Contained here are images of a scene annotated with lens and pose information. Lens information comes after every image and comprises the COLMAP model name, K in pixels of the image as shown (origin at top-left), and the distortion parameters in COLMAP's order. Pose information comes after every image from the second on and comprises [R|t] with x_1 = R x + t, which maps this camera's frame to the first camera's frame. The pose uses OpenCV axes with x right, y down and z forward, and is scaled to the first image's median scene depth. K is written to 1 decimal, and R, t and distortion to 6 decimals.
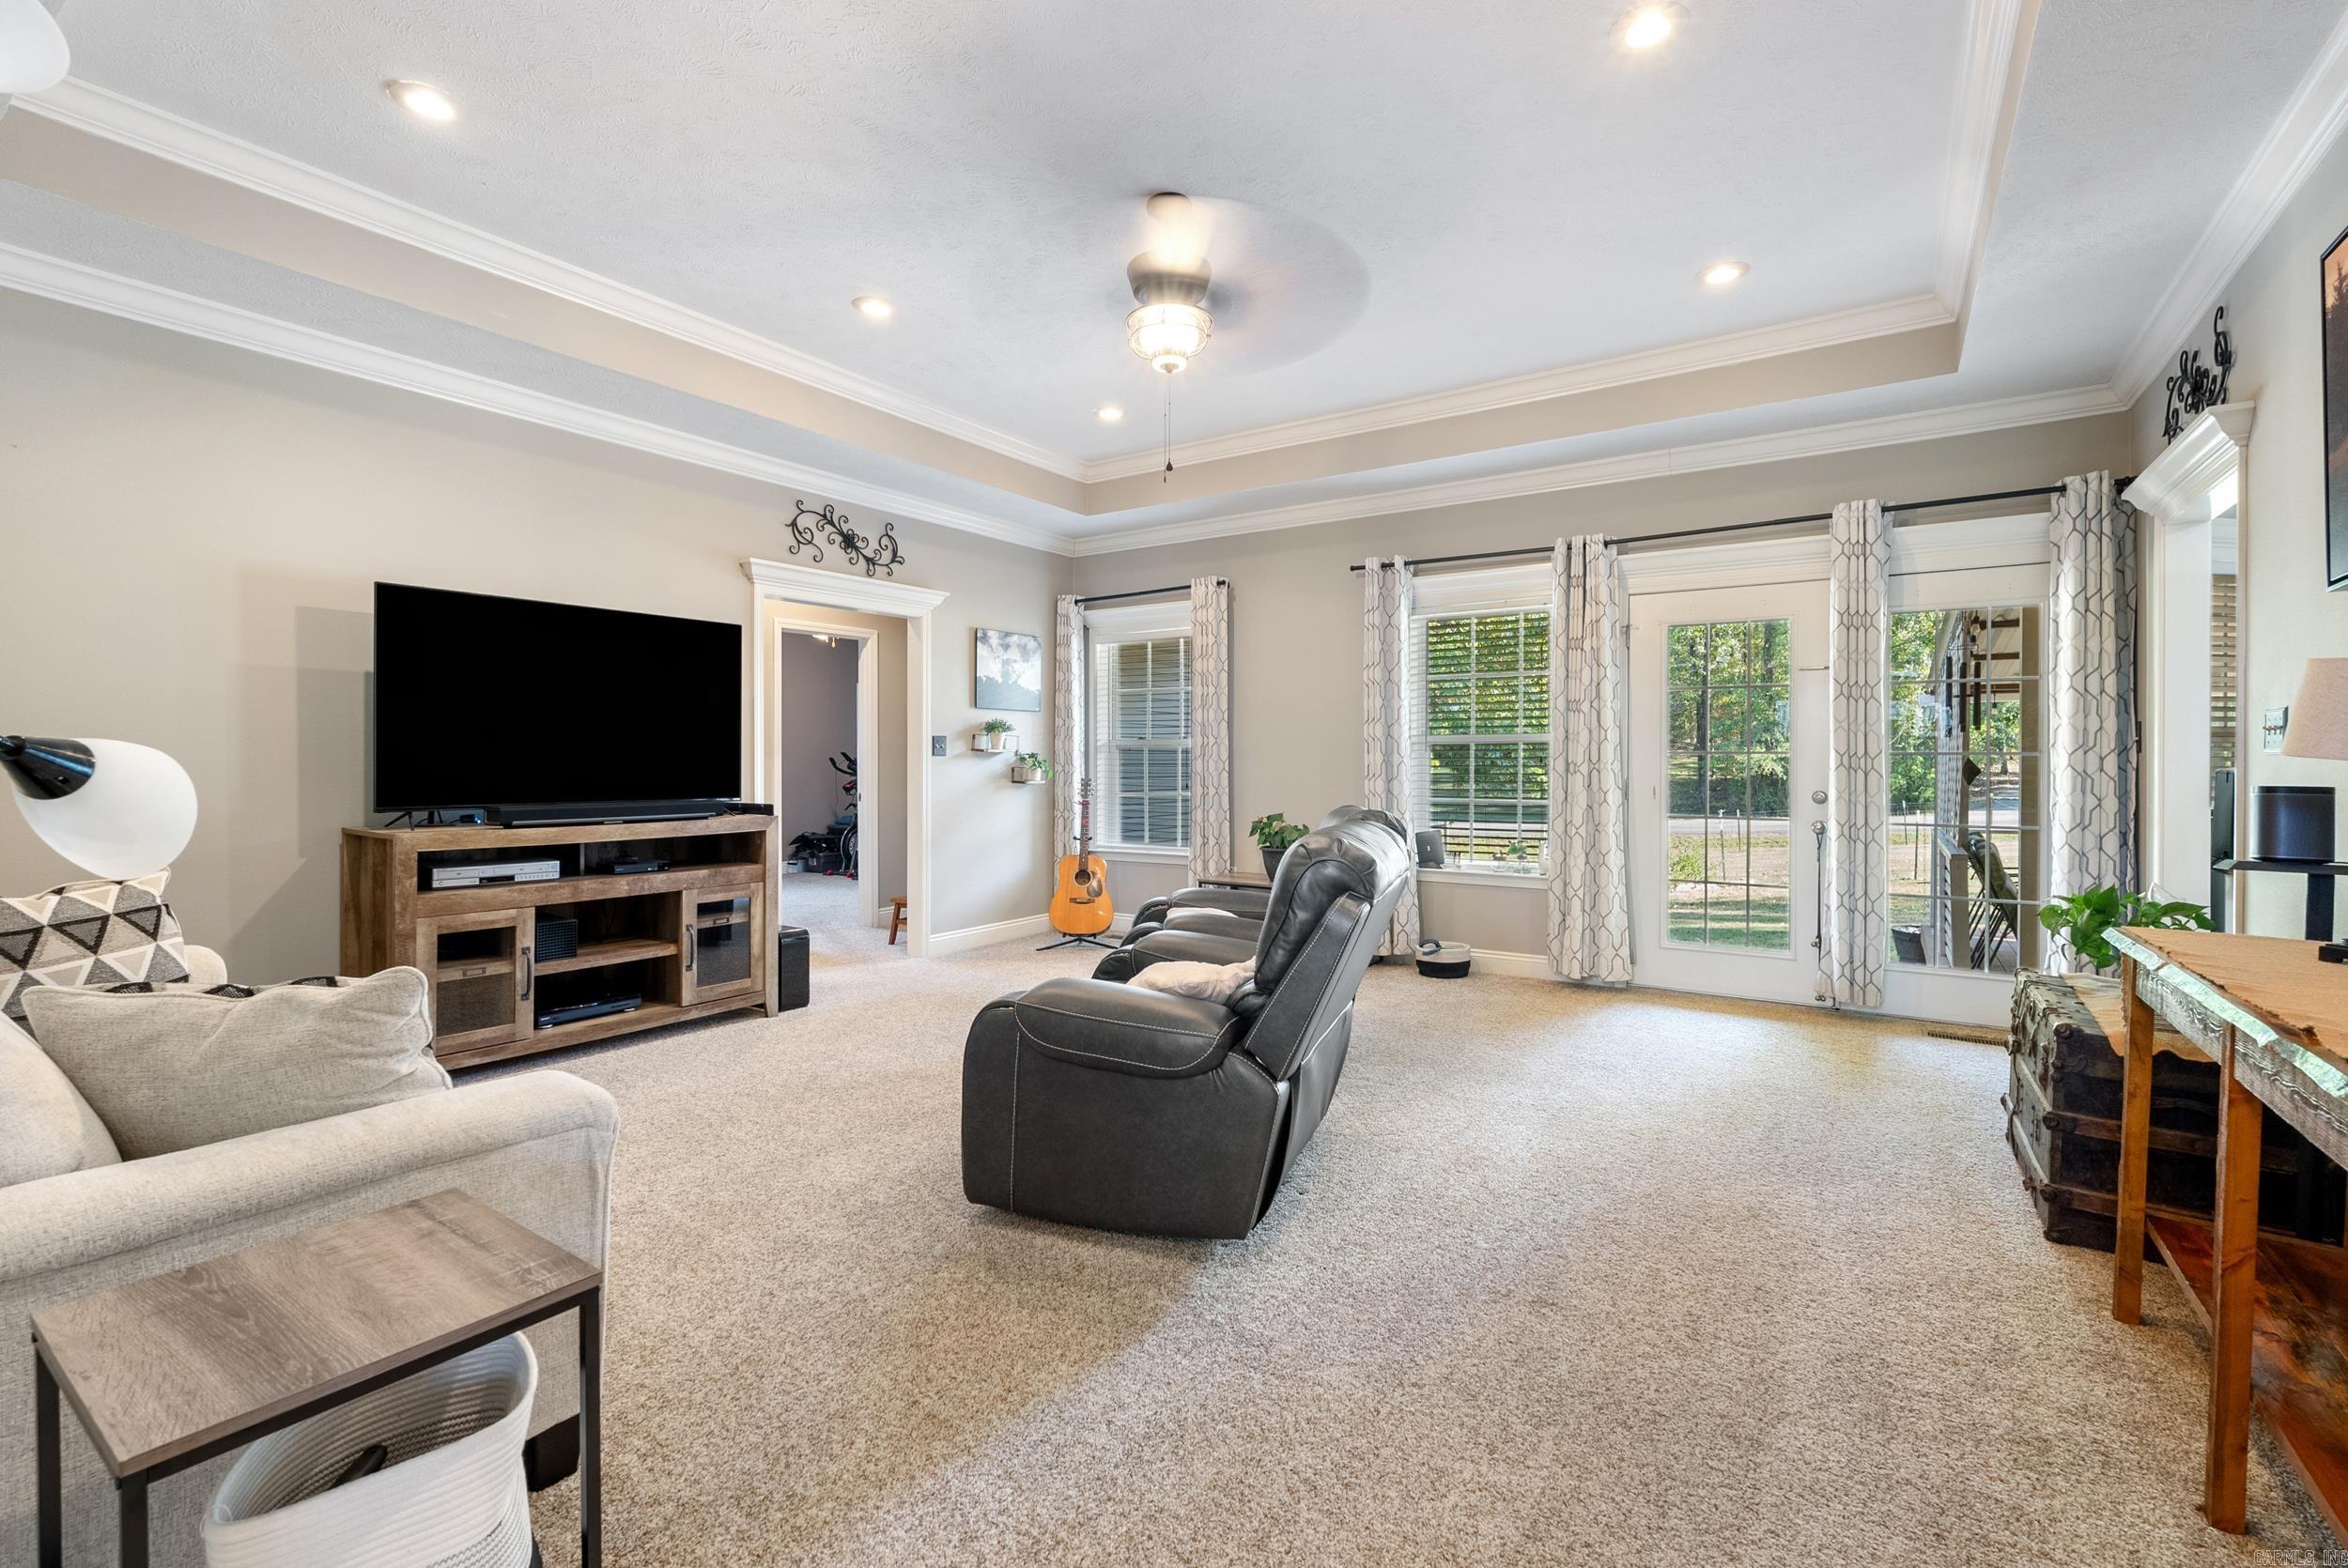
lens RADIAL K [[1035.0, 0, 1177.9], [0, 1035.0, 778.8], [0, 0, 1]] dist [-0.004101, 0.000229]
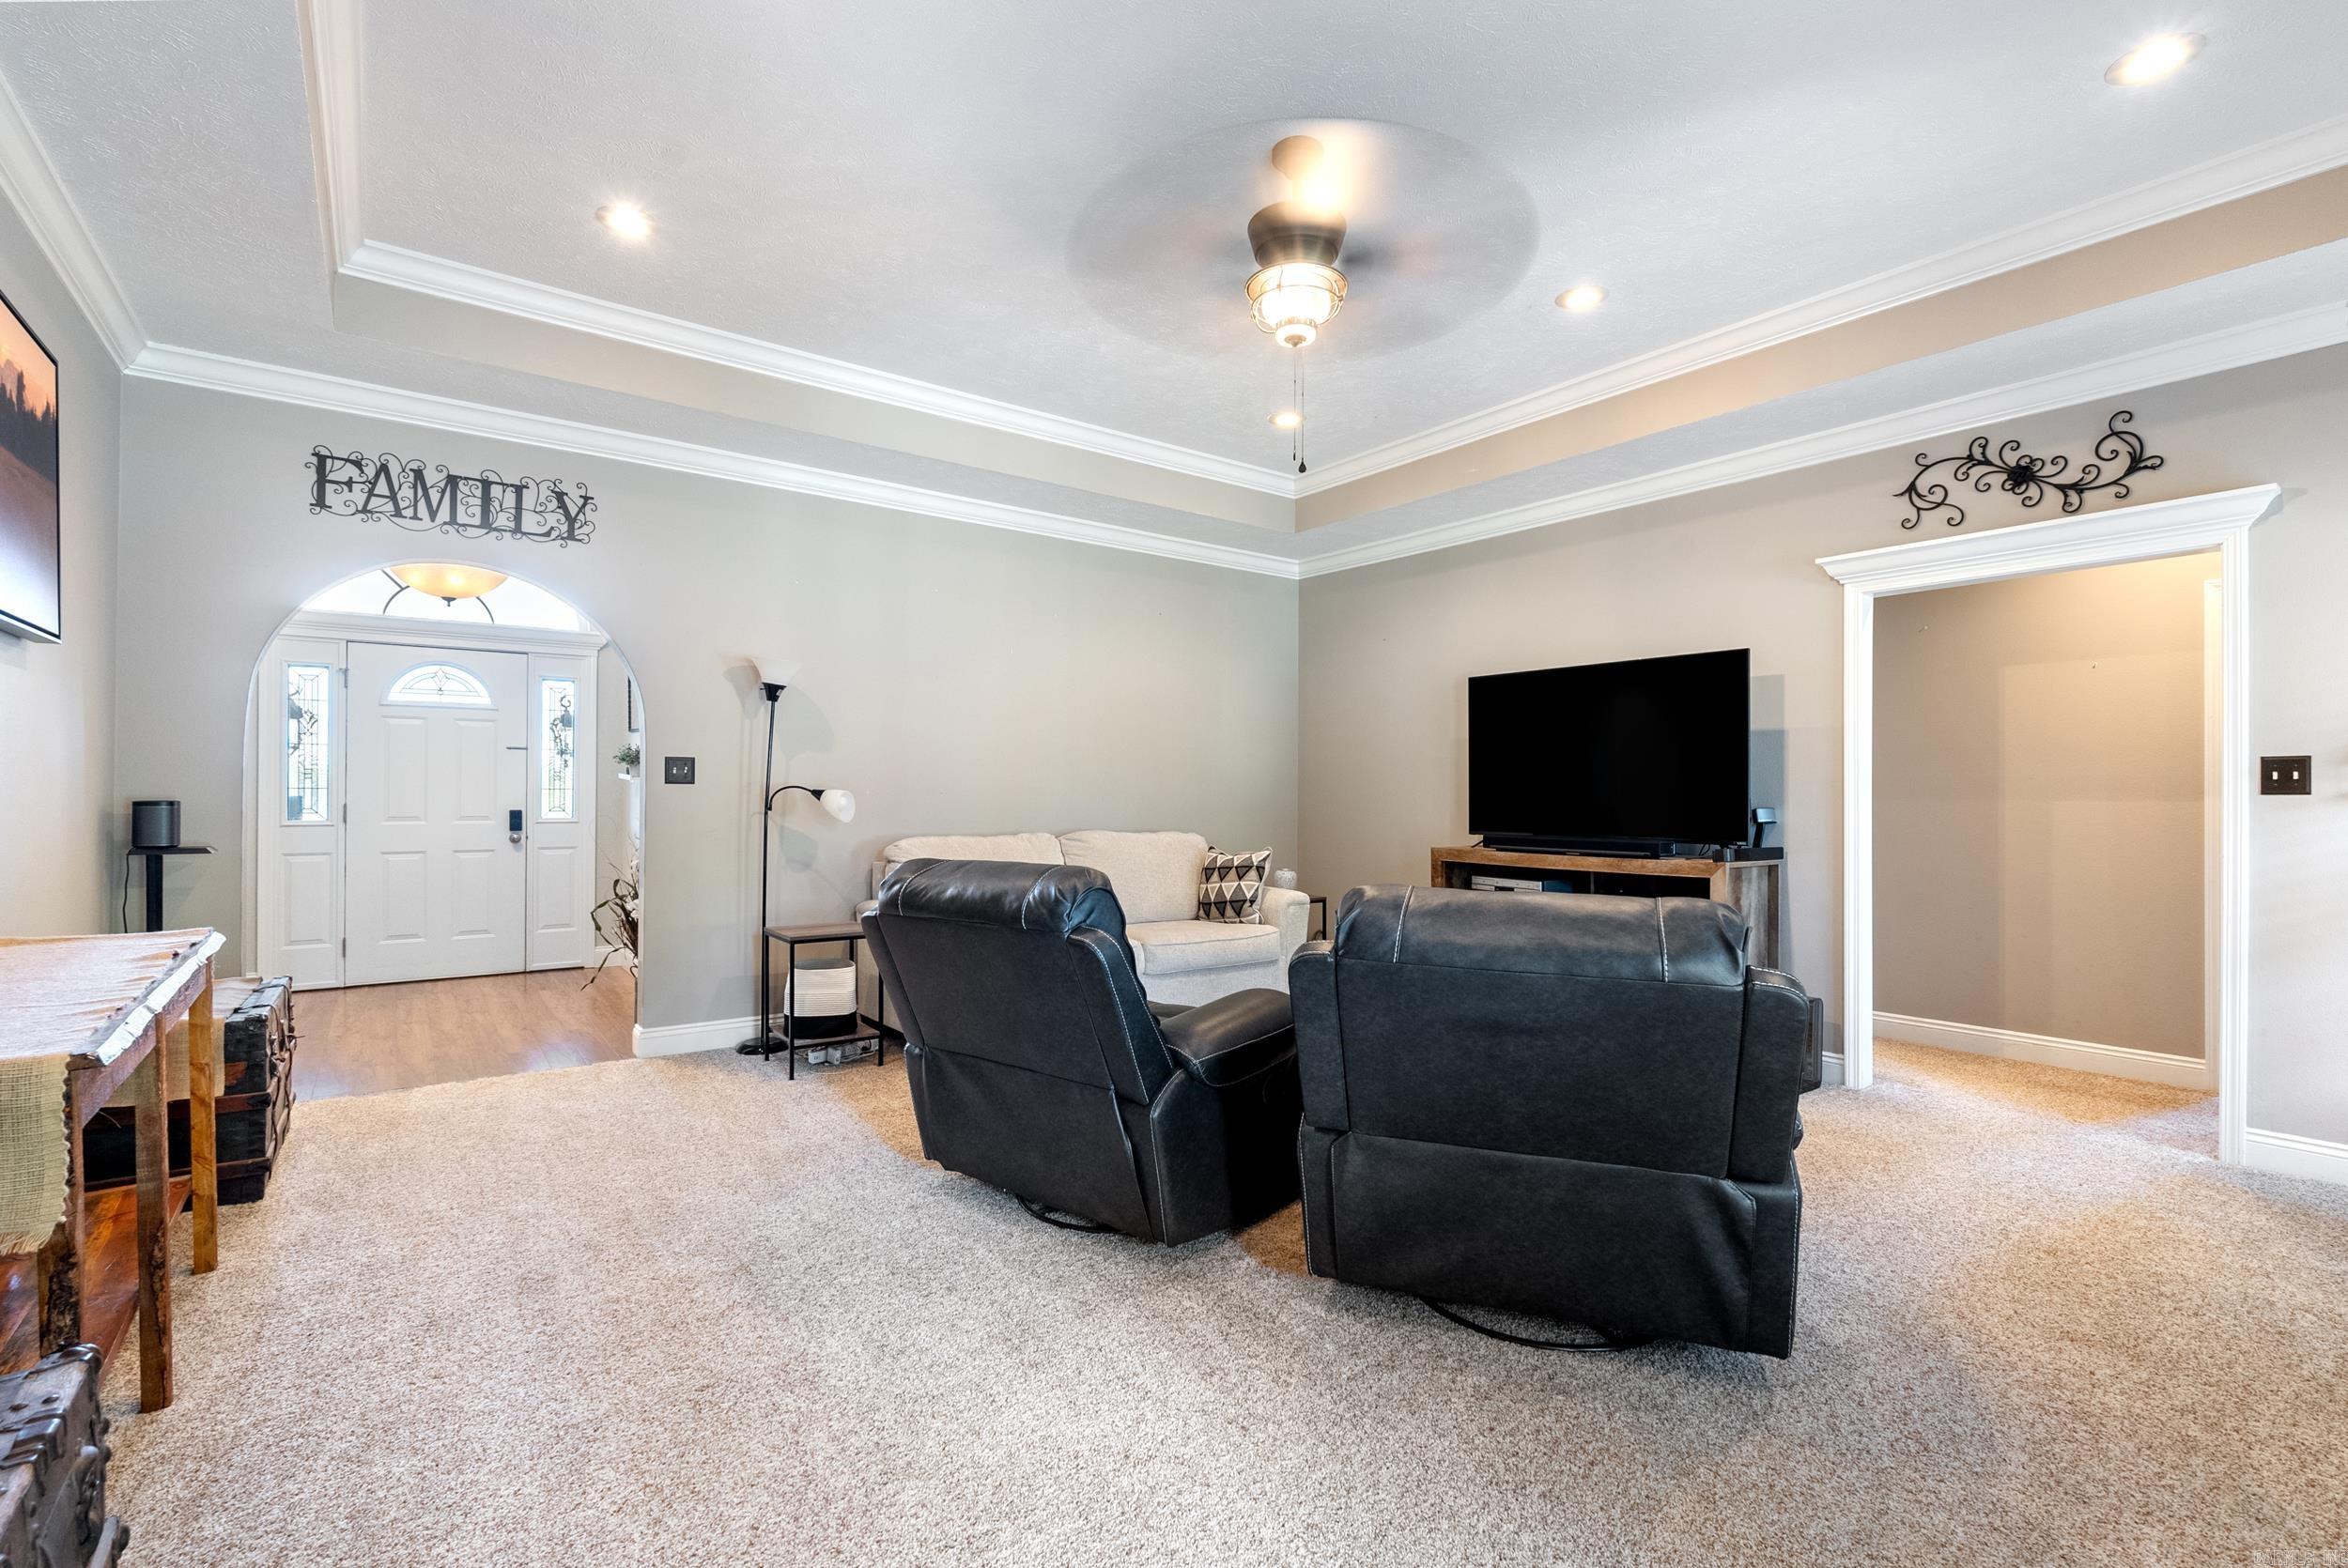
lens RADIAL K [[1070.6, 0, 1164.1], [0, 1070.6, 796.5], [0, 0, 1]] dist [-0.001418, 0.000391]
pose [[-0.343896, -0.006726, -0.938984, 0.543800], [-0.027296, 0.999623, 0.002837, -0.009077], [0.938611, 0.026606, -0.343950, 0.755591]]
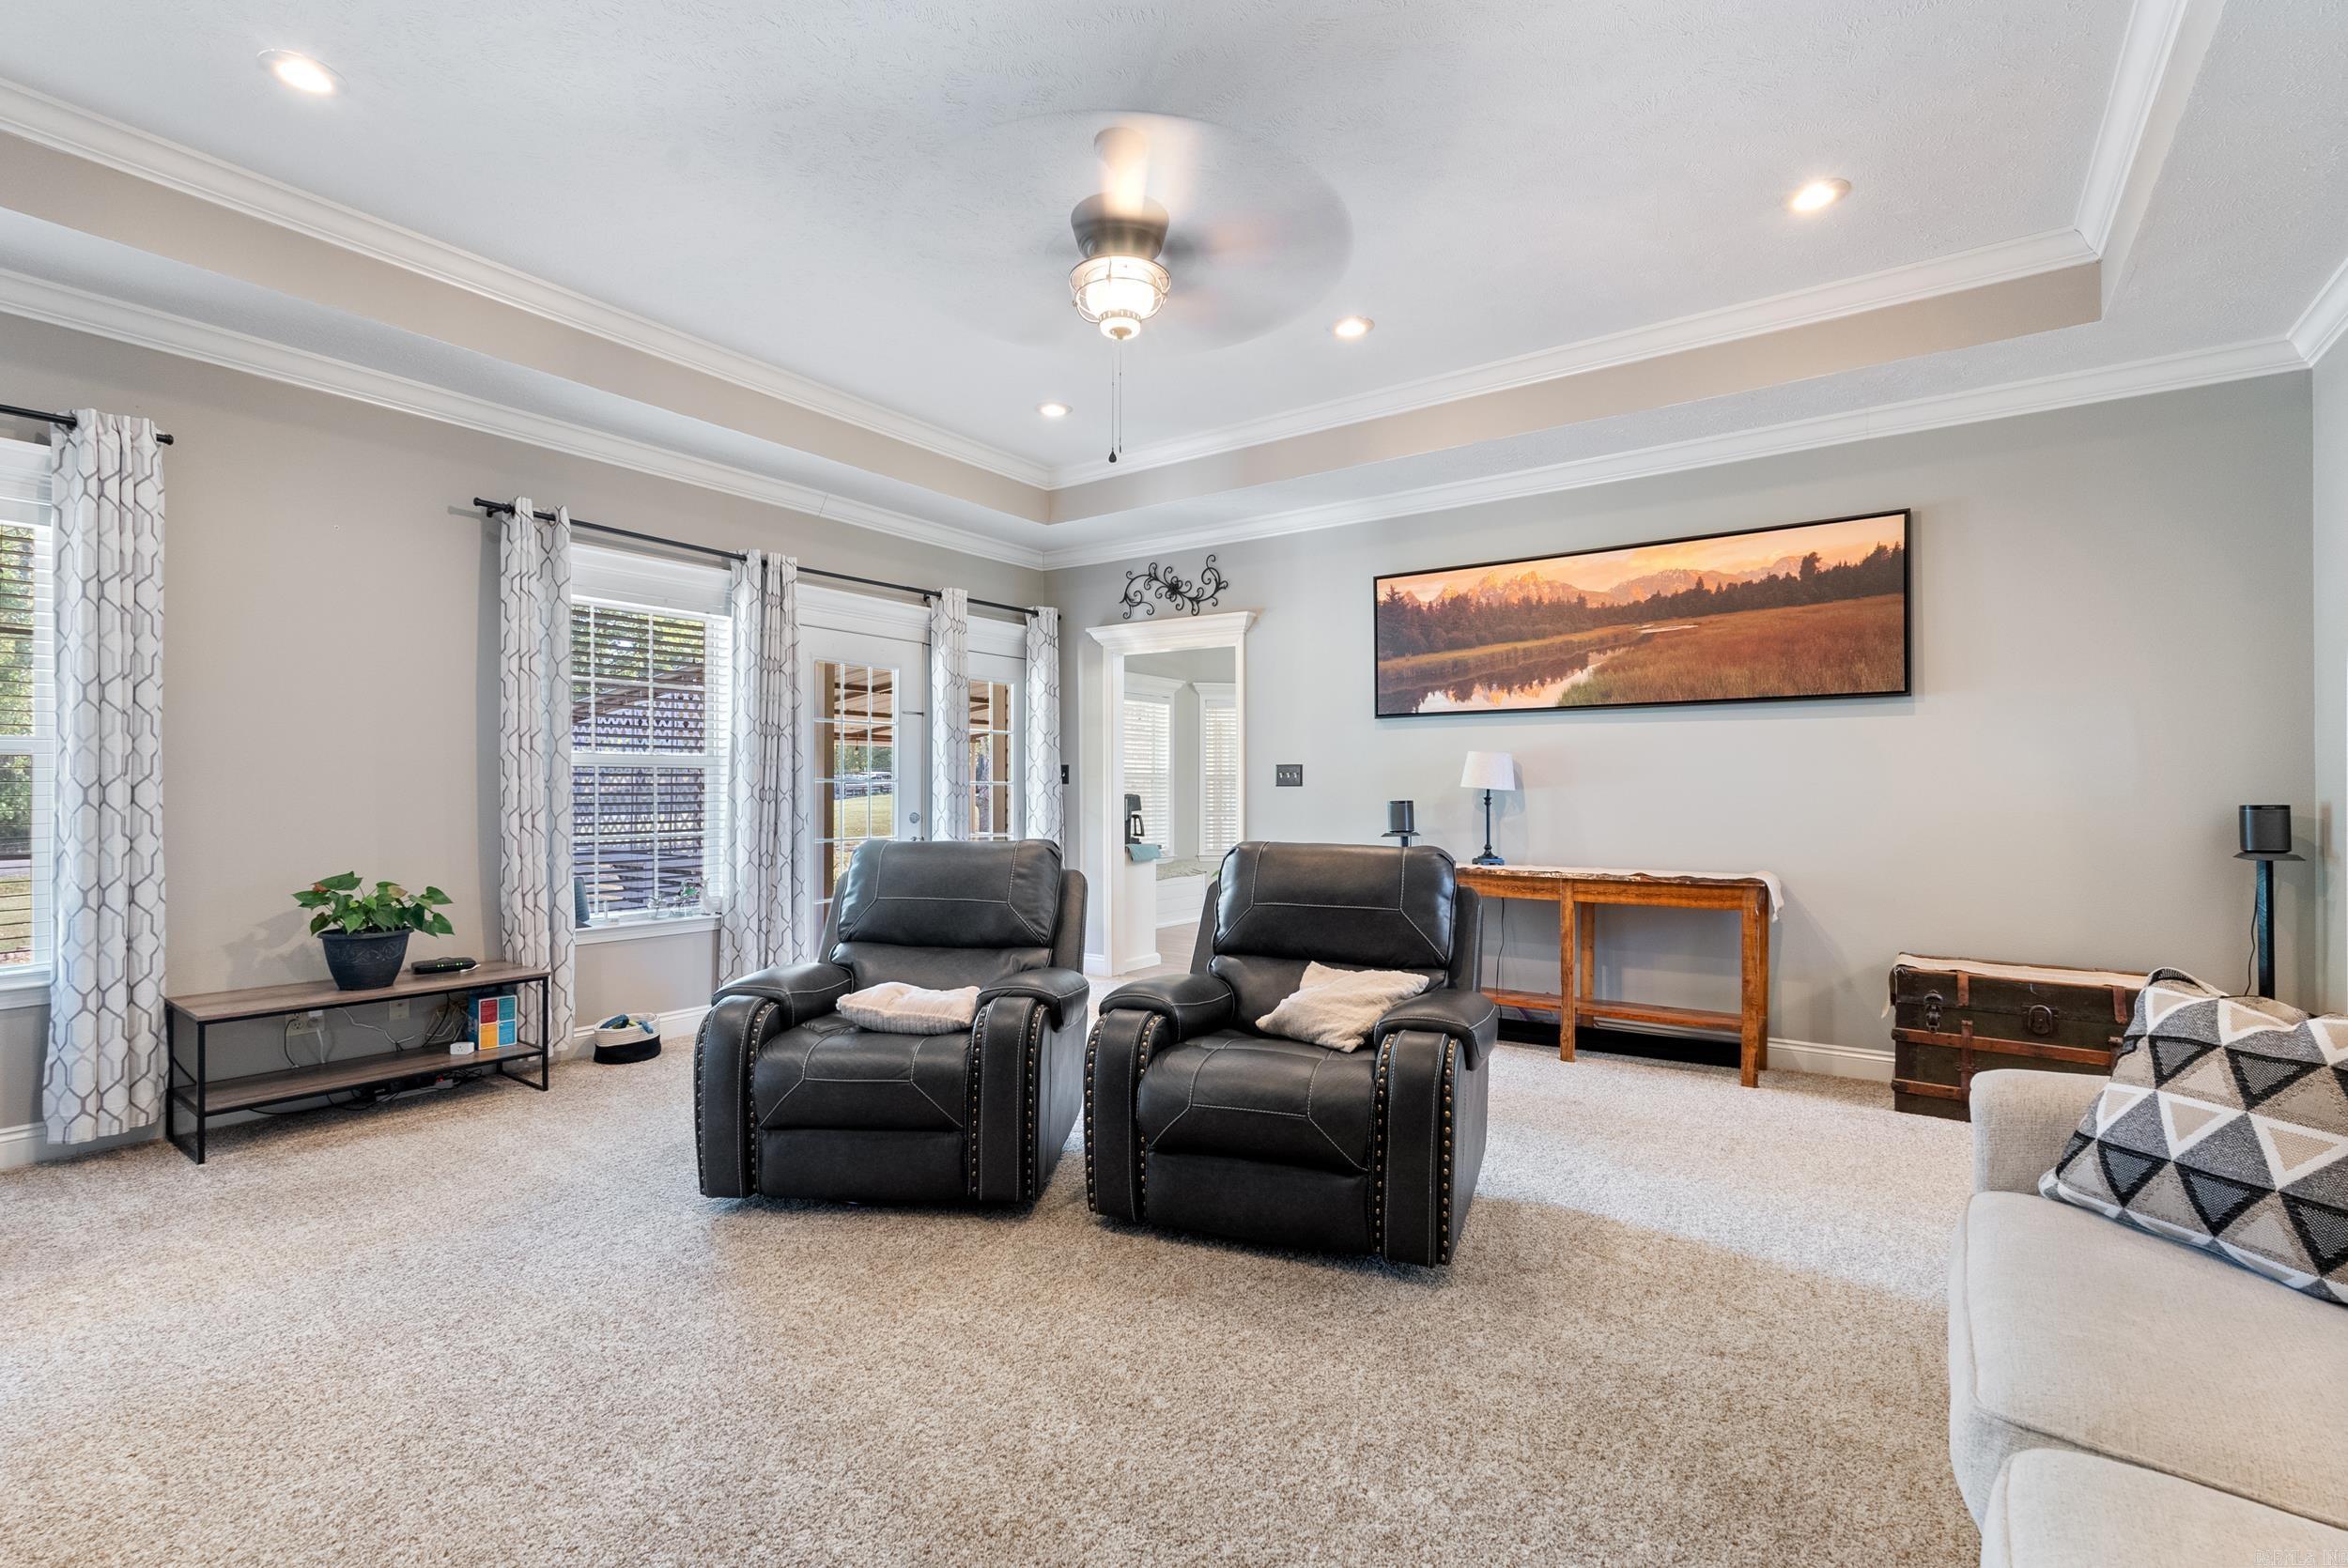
lens RADIAL K [[1070.6, 0, 1164.1], [0, 1070.6, 796.5], [0, 0, 1]] dist [-0.001418, 0.000391]
pose [[0.040414, 0.000557, 0.999183, -0.565262], [0.017497, 0.999846, -0.001265, -0.003221], [-0.999030, 0.017534, 0.040398, 0.587086]]
